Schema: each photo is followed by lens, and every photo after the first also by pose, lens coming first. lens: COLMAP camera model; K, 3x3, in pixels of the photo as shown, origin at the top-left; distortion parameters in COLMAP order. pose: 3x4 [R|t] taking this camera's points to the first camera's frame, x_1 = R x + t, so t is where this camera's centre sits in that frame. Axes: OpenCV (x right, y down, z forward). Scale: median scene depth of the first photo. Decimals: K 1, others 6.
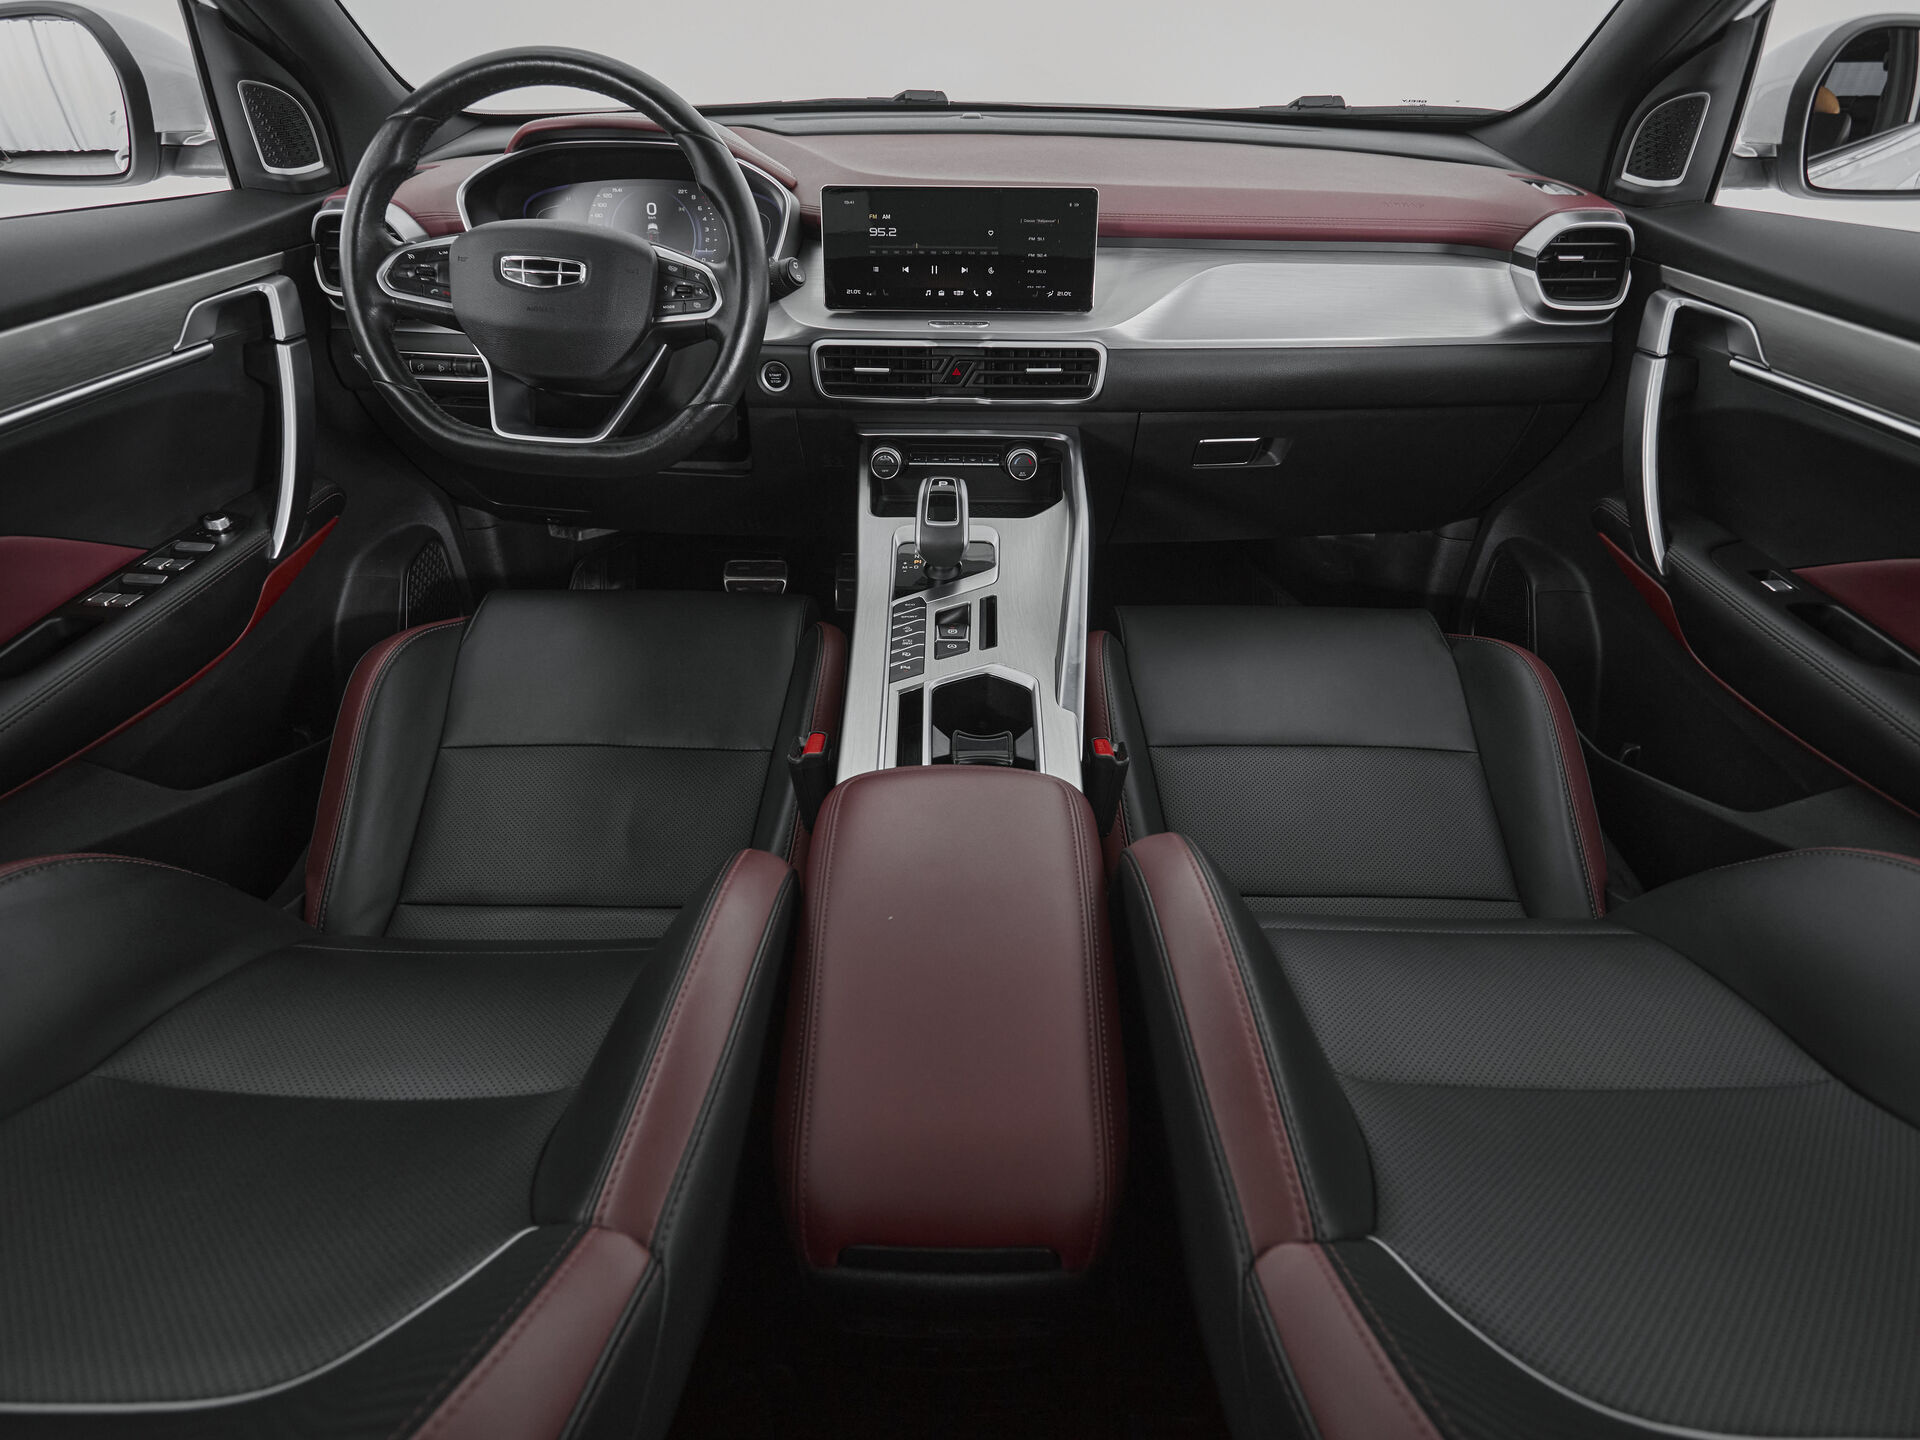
lens RADIAL K [[1038.3, 0, 960.8], [0, 1038.3, 722.1], [0, 0, 1]] dist [0.002903, -0.003535]
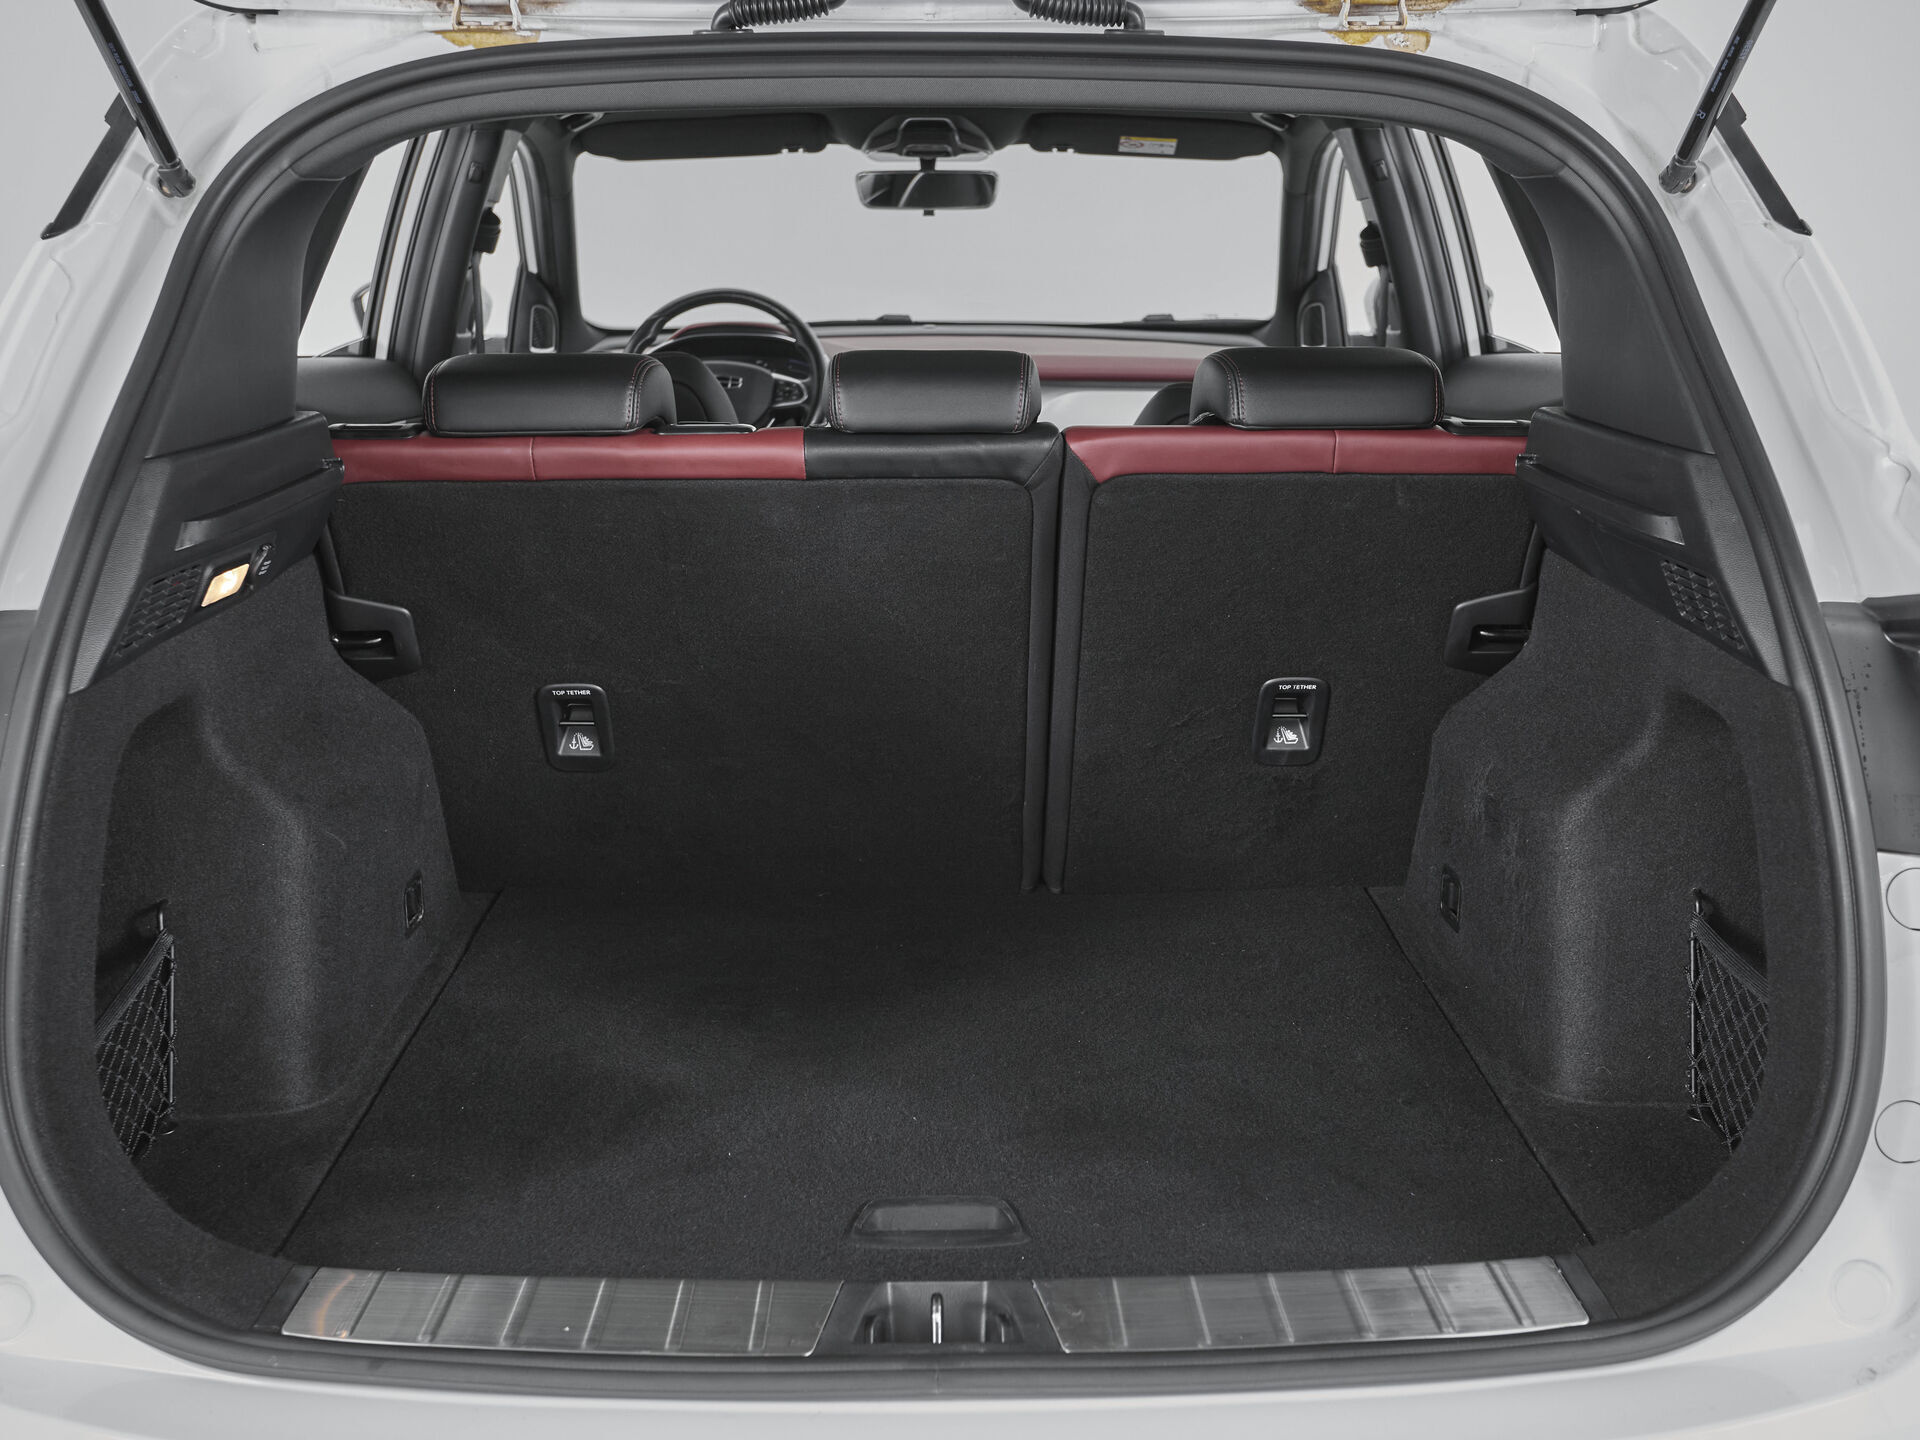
lens RADIAL K [[2130.5, 0, 954.8], [0, 2130.5, 731.6], [0, 0, 1]] dist [0.024562, 0.000000]
pose [[0.999660, -0.013534, 0.022304, -0.038380], [0.020841, 0.928543, -0.370640, 1.438053], [-0.015694, 0.370978, 0.928509, -2.150413]]
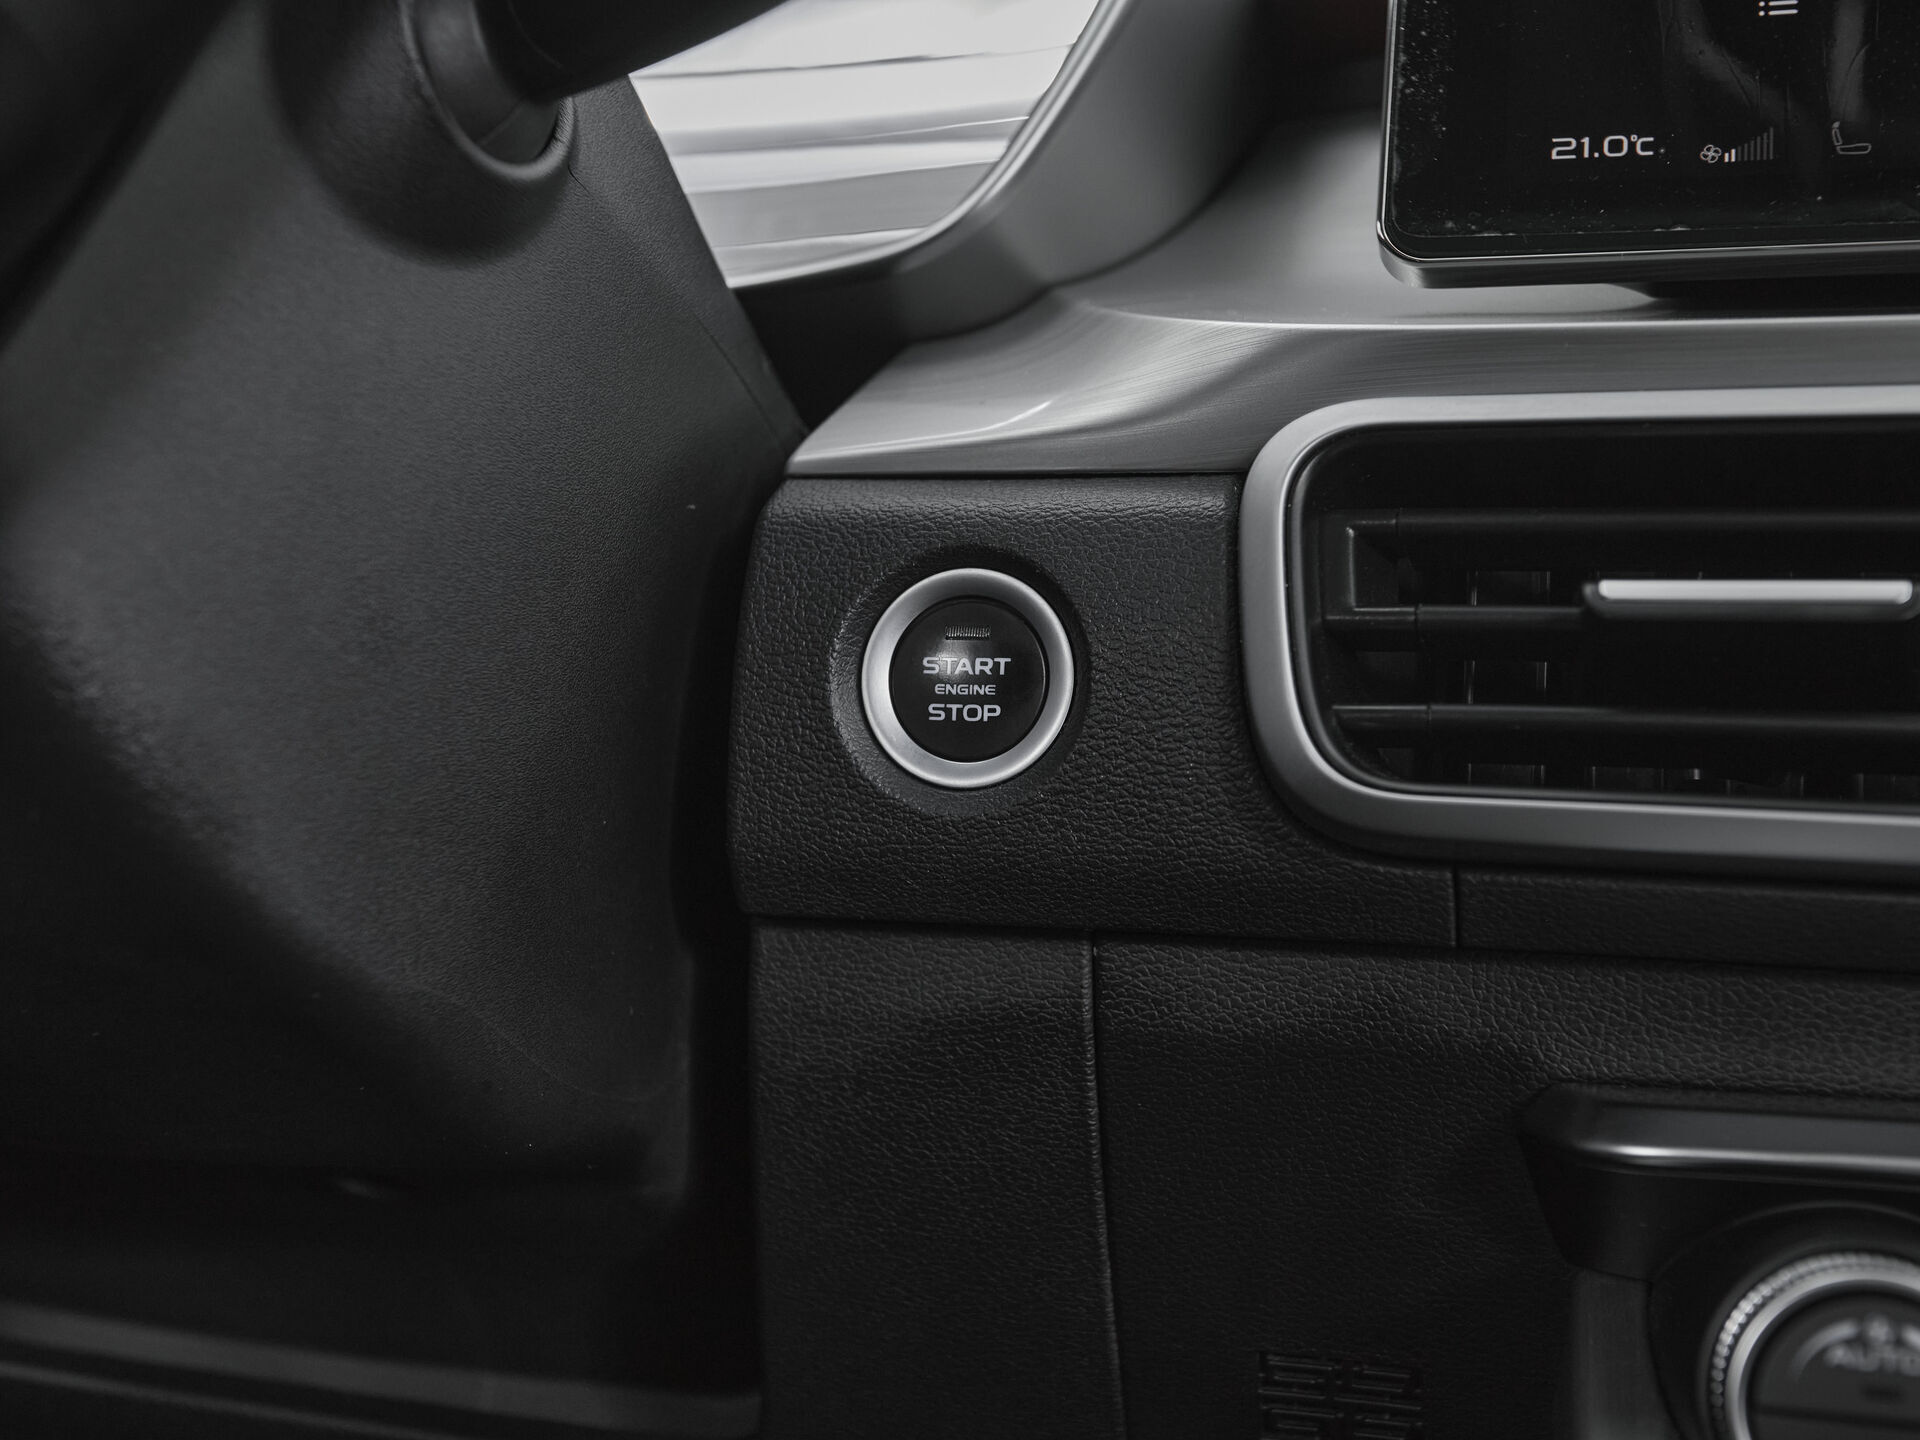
lens RADIAL K [[2354.8, 0, 956.2], [0, 2354.8, 714.2], [0, 0, 1]] dist [0.035850, 0.000000]
pose [[0.967429, 0.017066, -0.252566, -0.105671], [-0.162129, 0.808010, -0.566422, -0.161156], [0.194410, 0.588922, 0.784459, 0.781831]]
